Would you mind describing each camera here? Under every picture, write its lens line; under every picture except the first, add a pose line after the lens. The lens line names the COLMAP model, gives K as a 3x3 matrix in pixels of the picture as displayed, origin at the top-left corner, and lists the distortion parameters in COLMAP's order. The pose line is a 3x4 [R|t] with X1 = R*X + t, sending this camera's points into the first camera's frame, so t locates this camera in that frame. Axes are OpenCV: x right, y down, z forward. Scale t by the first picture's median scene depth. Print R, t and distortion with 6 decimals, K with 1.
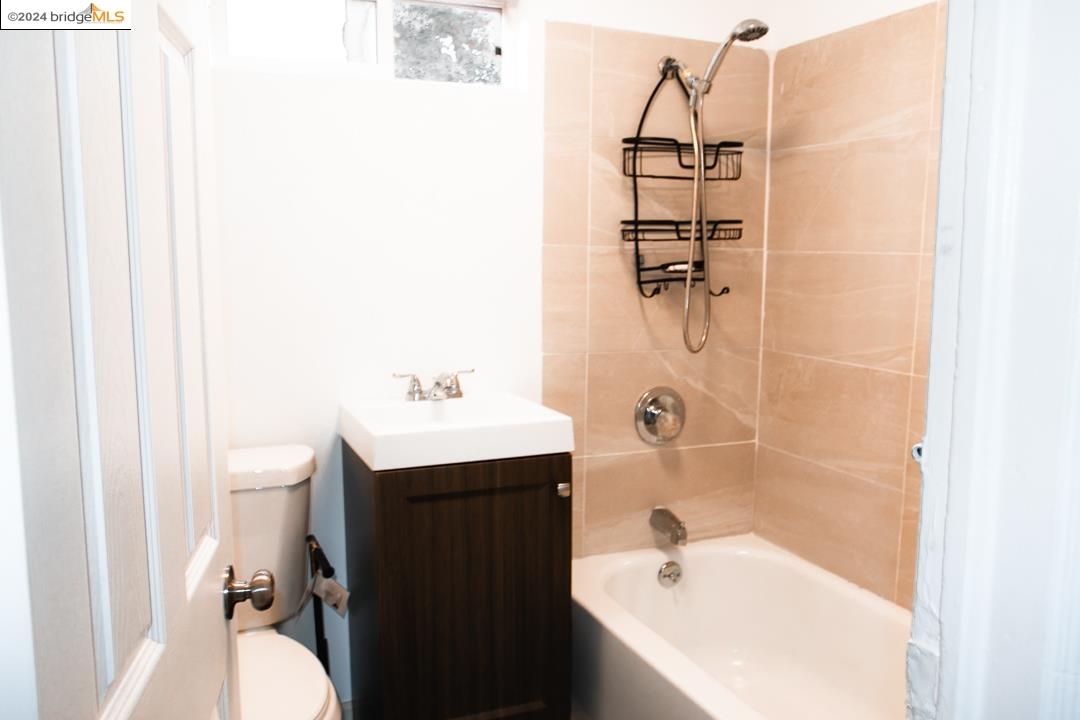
lens RADIAL K [[866.0, 0, 529.1], [0, 866.0, 349.7], [0, 0, 1]] dist [-0.077399, 0.102754]
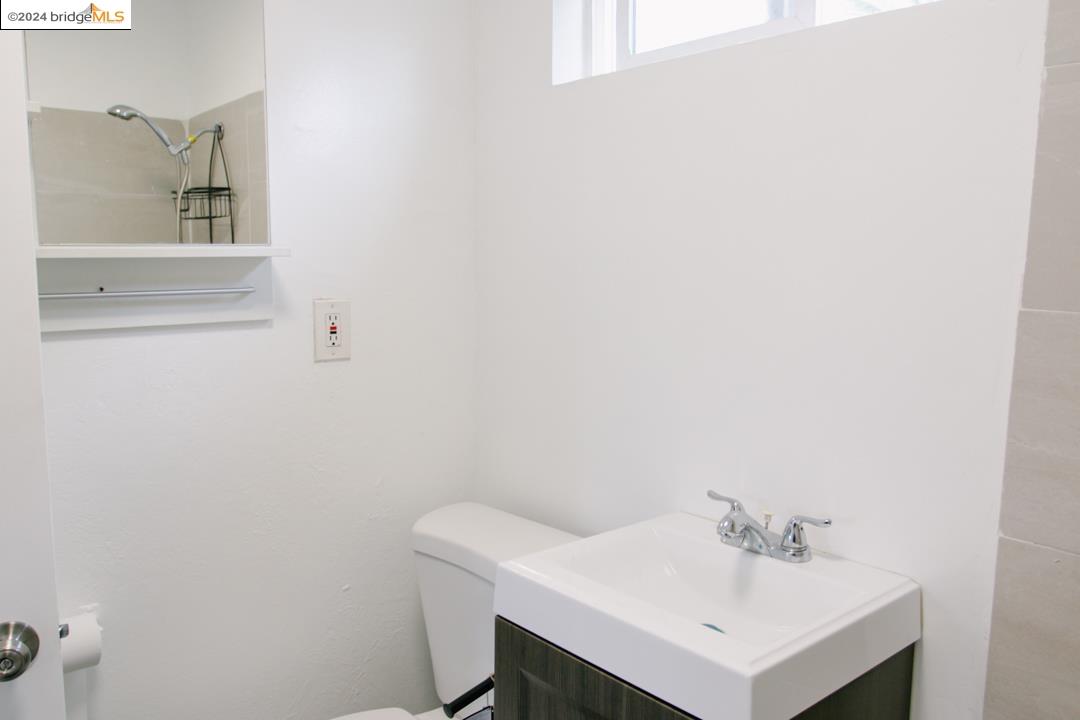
lens RADIAL K [[866.0, 0, 529.1], [0, 866.0, 349.7], [0, 0, 1]] dist [-0.077399, 0.102754]
pose [[0.307353, 0.113709, -0.944777, 0.362284], [-0.106687, 0.990693, 0.084528, -0.106091], [0.945596, 0.074816, 0.316624, 0.577543]]
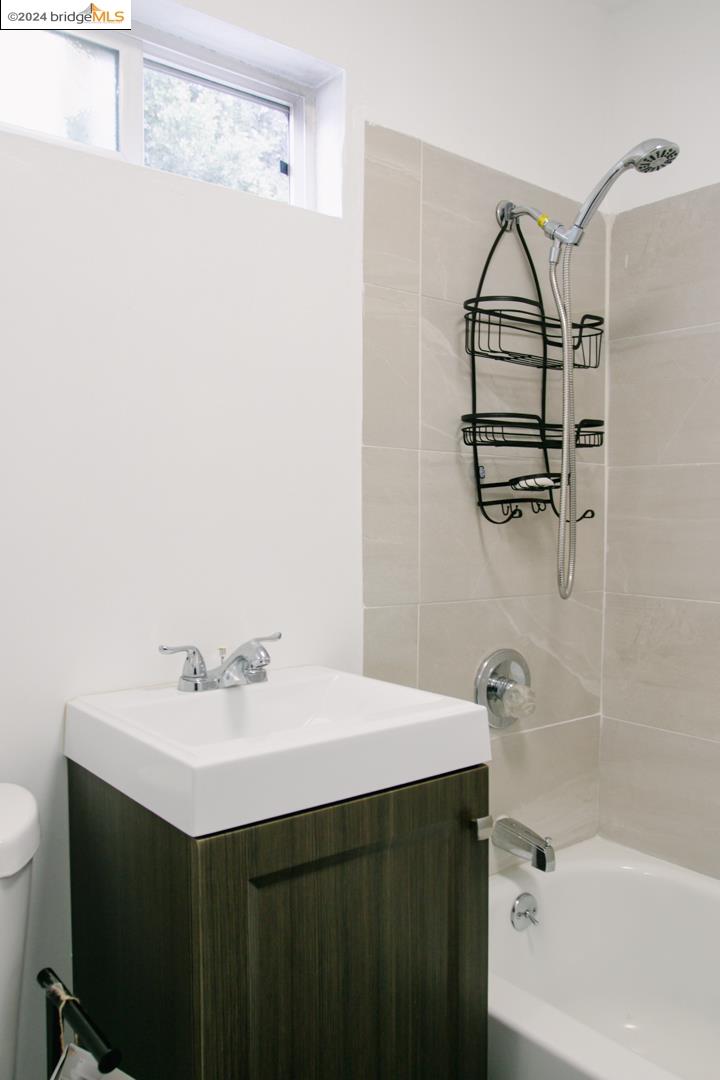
lens RADIAL K [[866.0, 0, 360.0], [0, 866.0, 540.0], [0, 0, 1]] dist [-0.077399, 0.102754]
pose [[0.962306, -0.010966, 0.271749, -0.164032], [0.032909, 0.996540, -0.076320, 0.003666], [-0.269972, 0.082386, 0.959337, 0.343419]]
